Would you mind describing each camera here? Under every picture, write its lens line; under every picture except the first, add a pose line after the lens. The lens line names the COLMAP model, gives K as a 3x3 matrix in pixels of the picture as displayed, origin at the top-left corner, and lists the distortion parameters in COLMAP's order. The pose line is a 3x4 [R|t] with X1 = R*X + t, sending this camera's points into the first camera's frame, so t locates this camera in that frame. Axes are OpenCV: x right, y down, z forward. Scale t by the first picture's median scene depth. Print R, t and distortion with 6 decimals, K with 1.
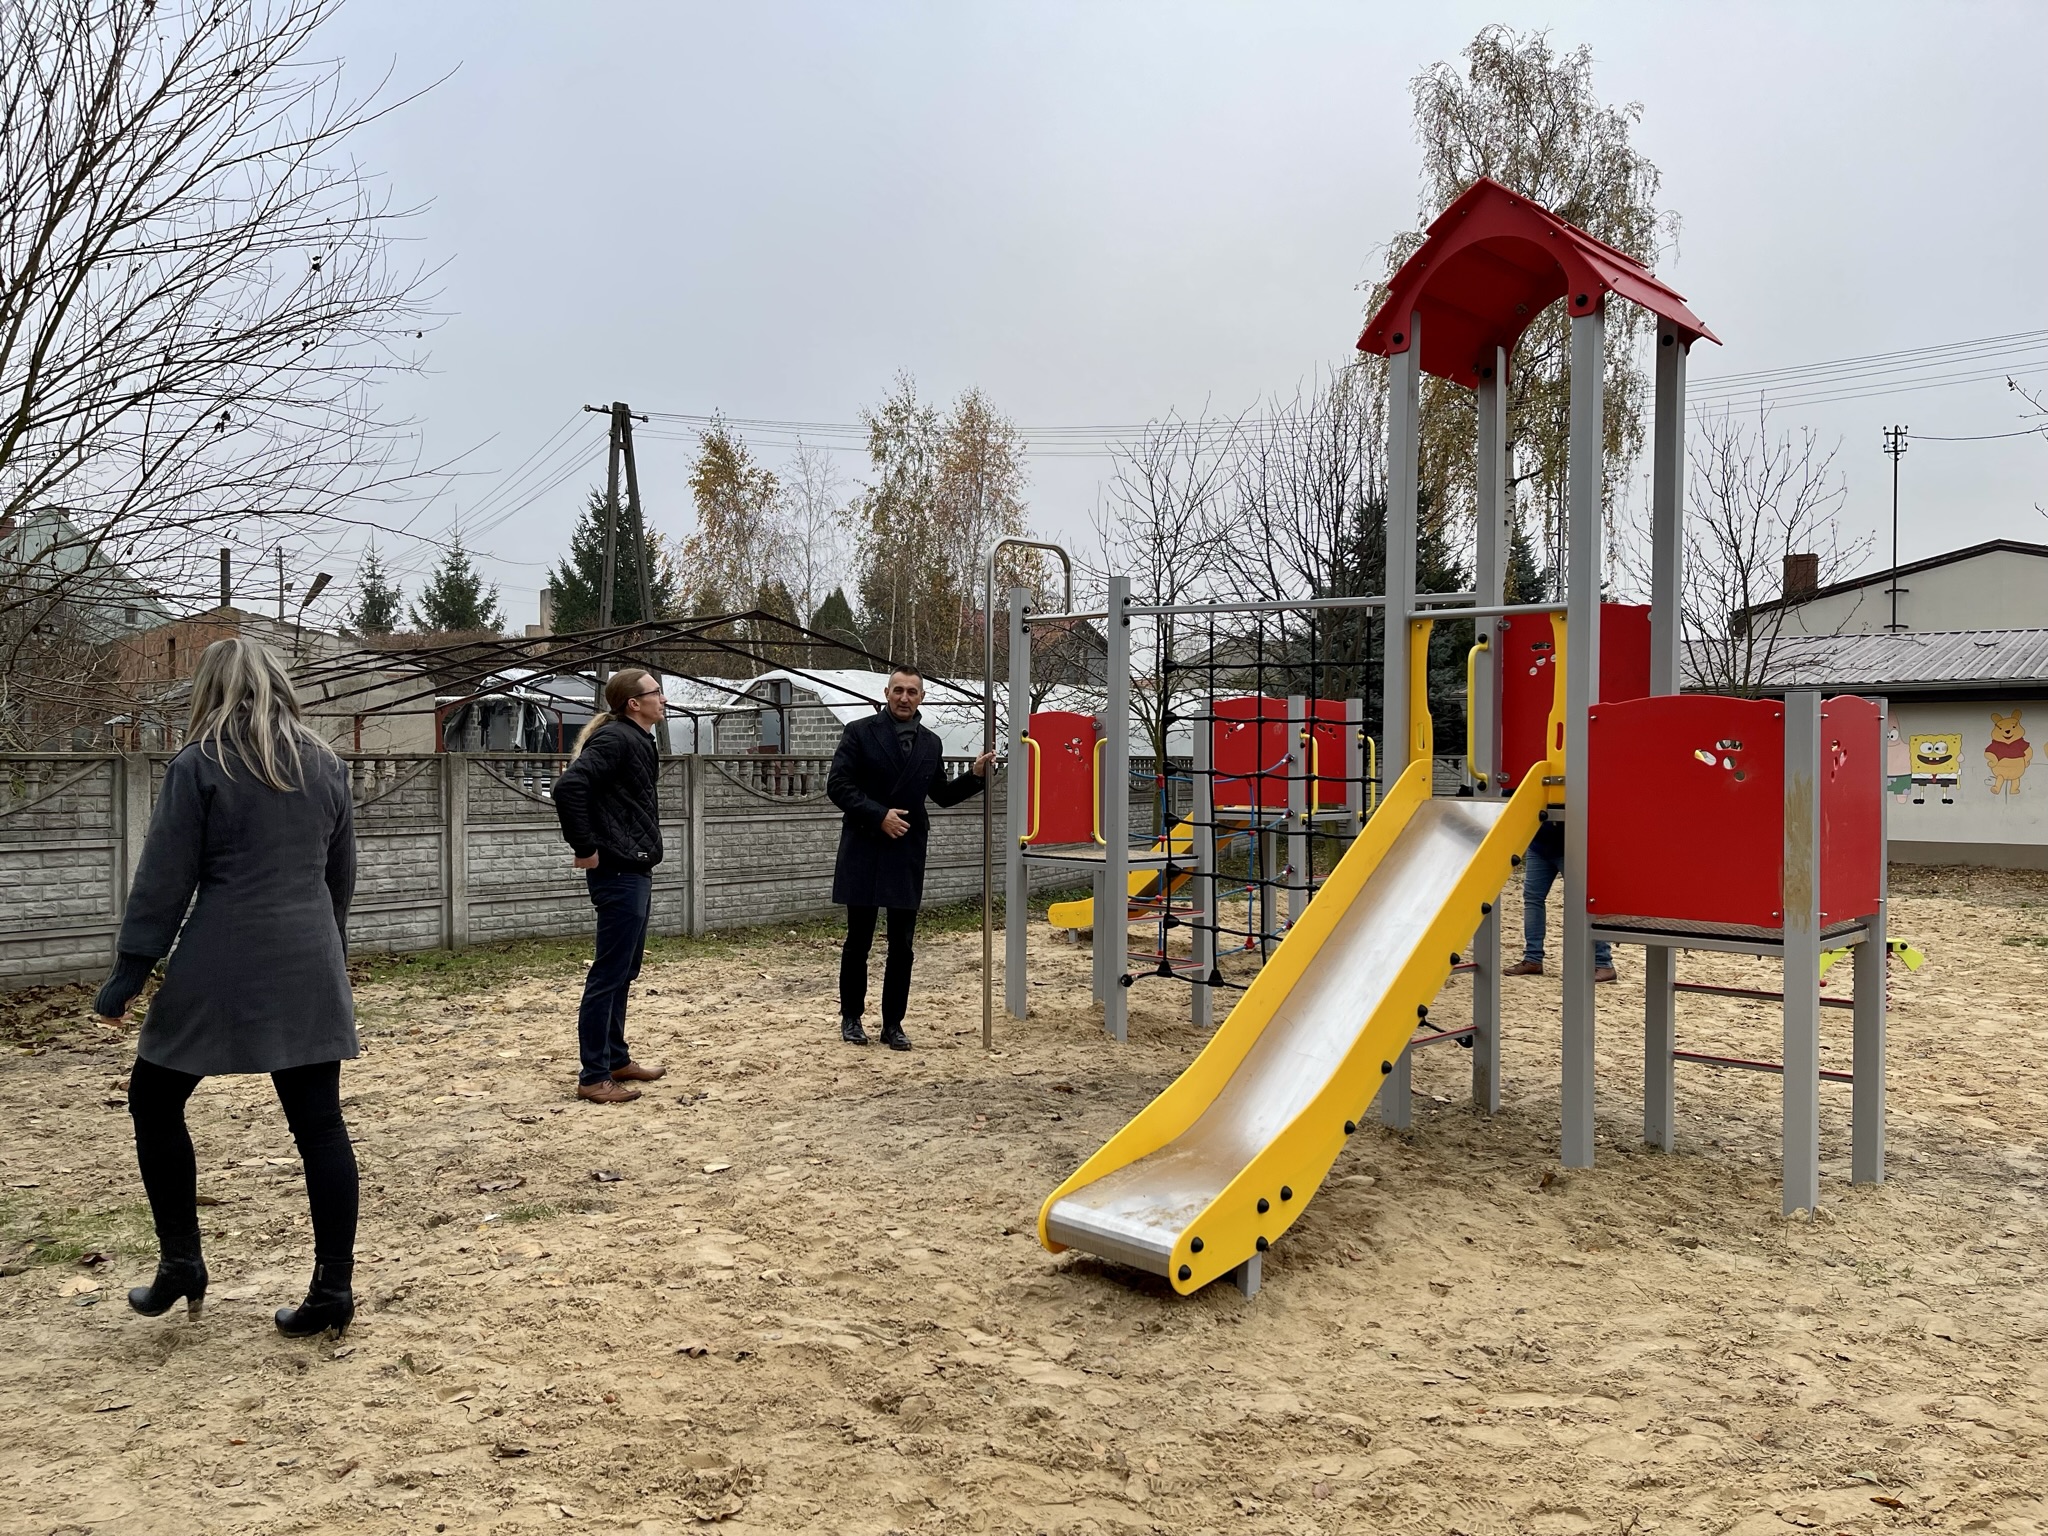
lens RADIAL K [[1524.1, 0, 1024.0], [0, 1524.1, 768.0], [0, 0, 1]] dist [-0.002371, -0.001967]
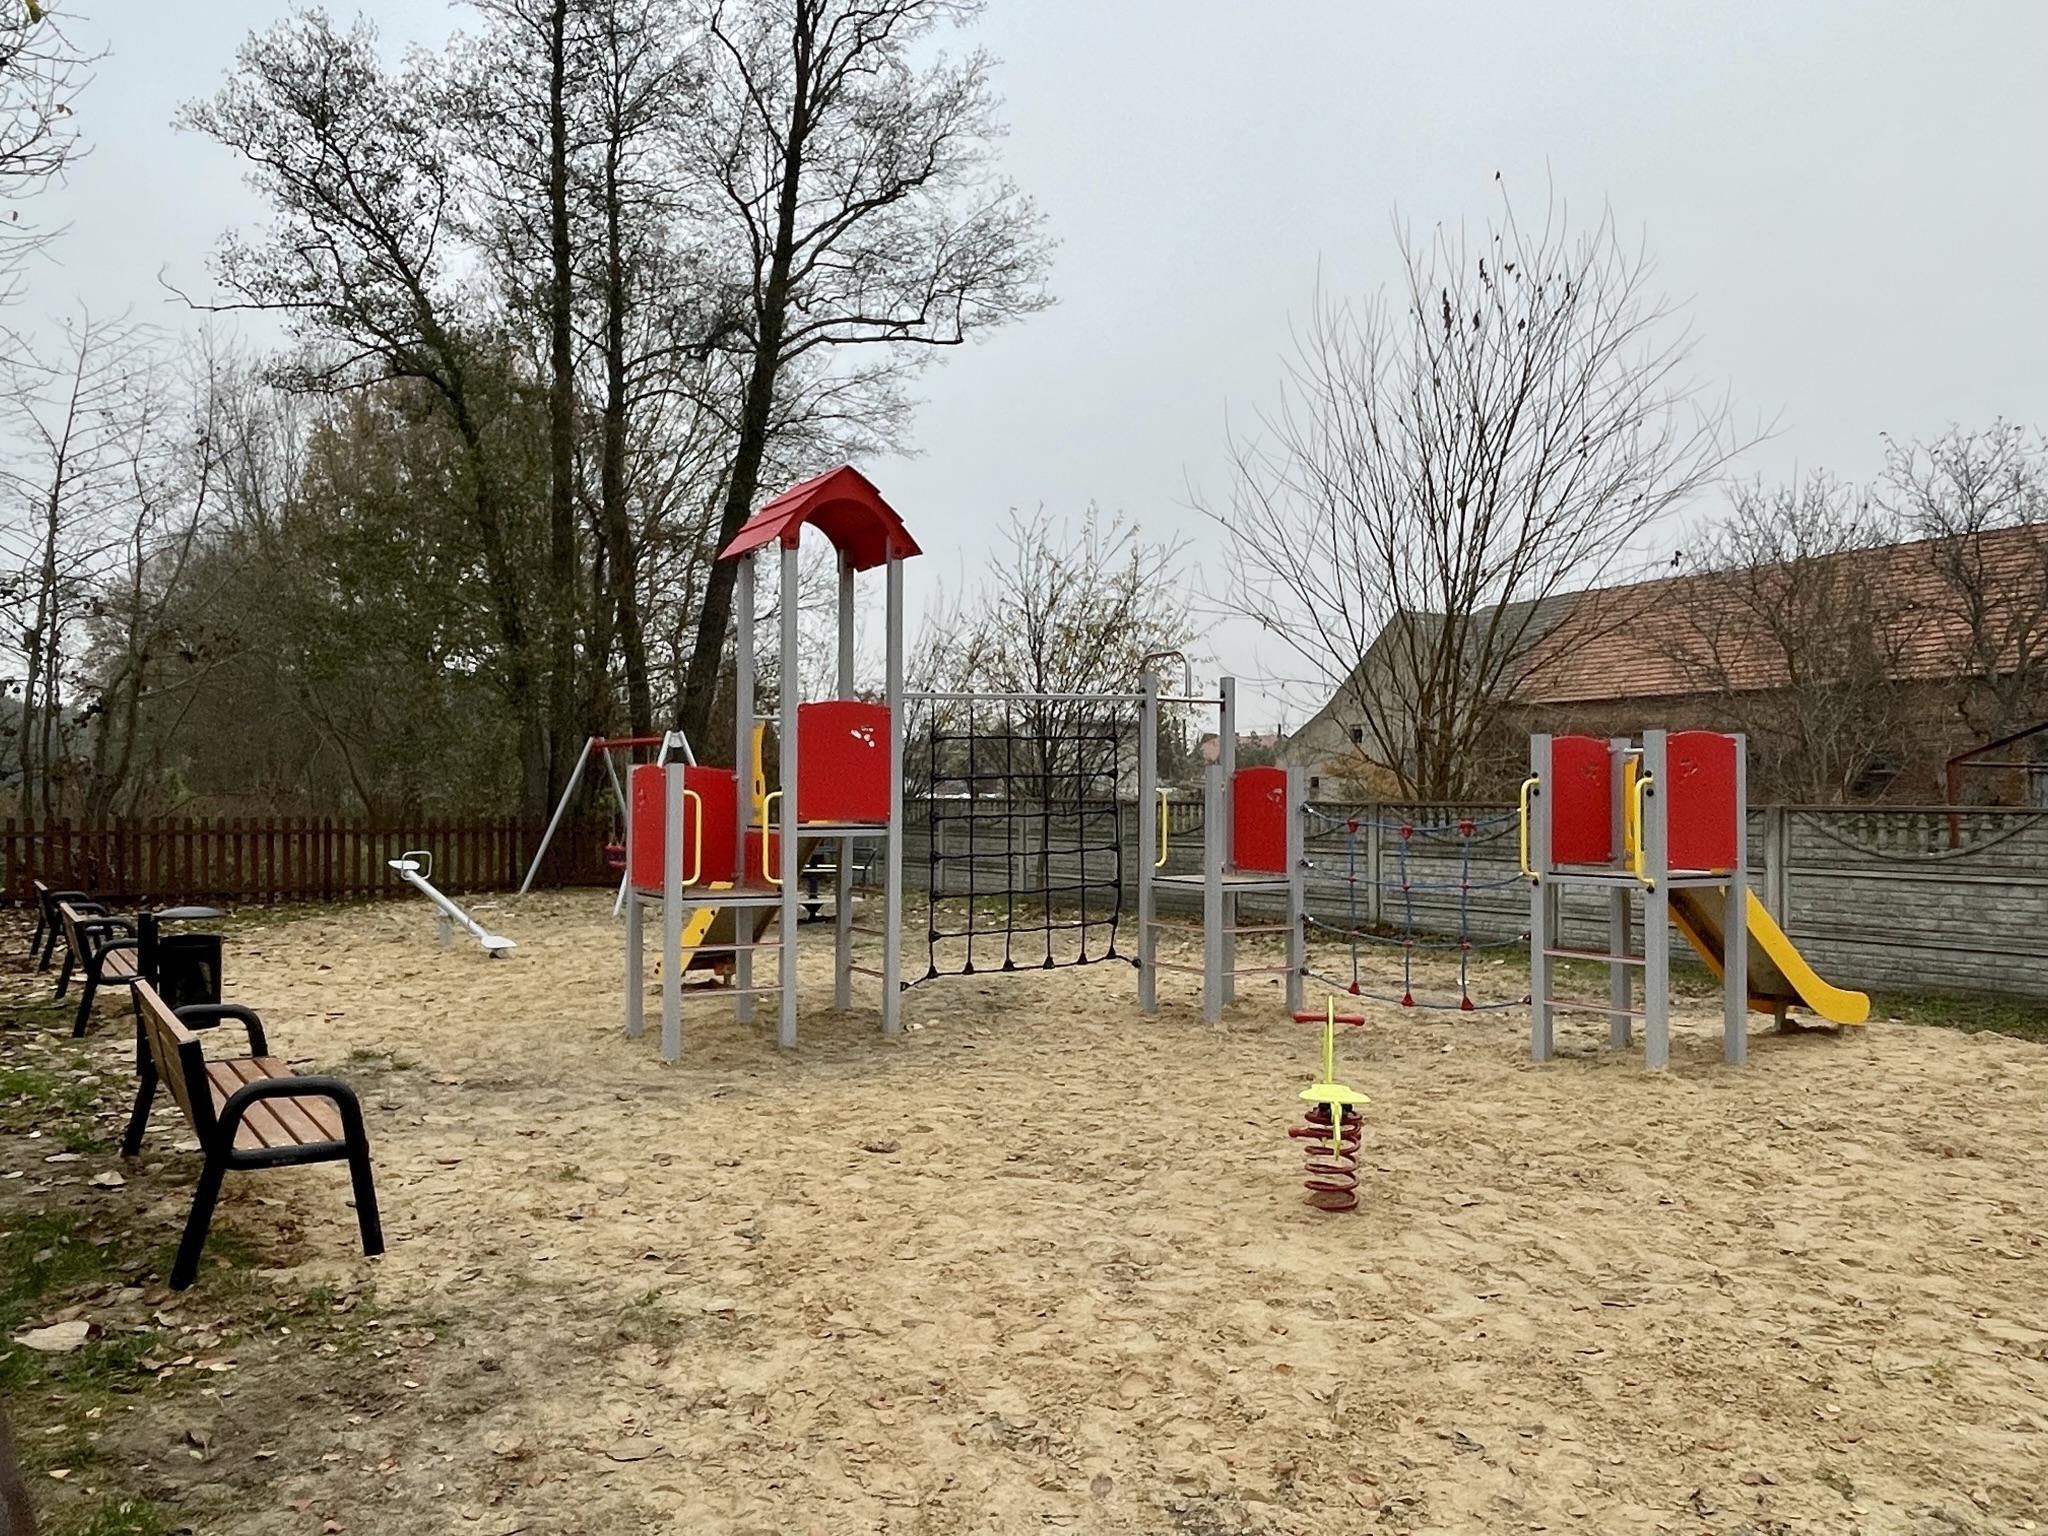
lens RADIAL K [[1444.0, 0, 1024.0], [0, 1444.0, 768.0], [0, 0, 1]] dist [0.001002, 0.000178]
pose [[-0.179743, -0.014809, -0.983602, 0.163039], [-0.014312, 0.999820, -0.012438, -0.002802], [0.983610, 0.011842, -0.179923, 0.135037]]
